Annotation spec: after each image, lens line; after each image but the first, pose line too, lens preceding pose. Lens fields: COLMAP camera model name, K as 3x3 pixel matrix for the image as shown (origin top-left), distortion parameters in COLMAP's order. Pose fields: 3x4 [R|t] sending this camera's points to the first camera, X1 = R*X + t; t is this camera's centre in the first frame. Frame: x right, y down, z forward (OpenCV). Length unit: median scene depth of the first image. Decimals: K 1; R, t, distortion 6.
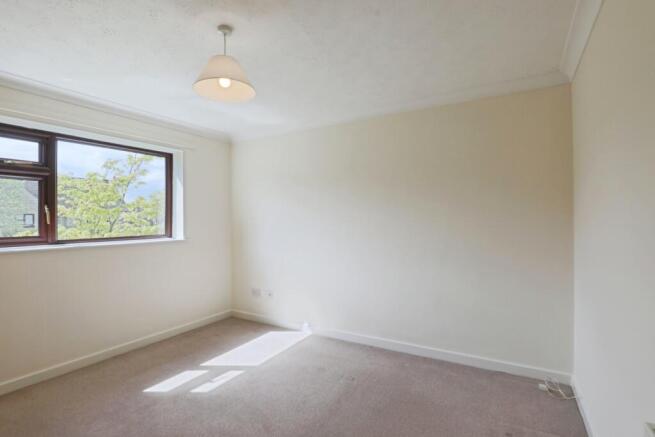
lens RADIAL K [[320.0, 0, 327.5], [0, 320.0, 218.5], [0, 0, 1]] dist [-0.021295, -0.000011]
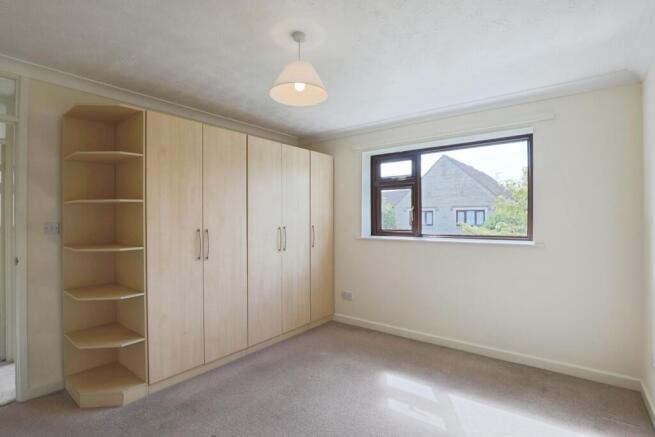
lens RADIAL K [[320.0, 0, 327.5], [0, 320.0, 218.5], [0, 0, 1]] dist [-0.021295, -0.000011]
pose [[-0.117738, 0.006948, -0.993020, 0.454051], [0.003003, 0.999973, 0.006641, -0.002094], [0.993040, -0.002200, -0.117756, 0.781354]]
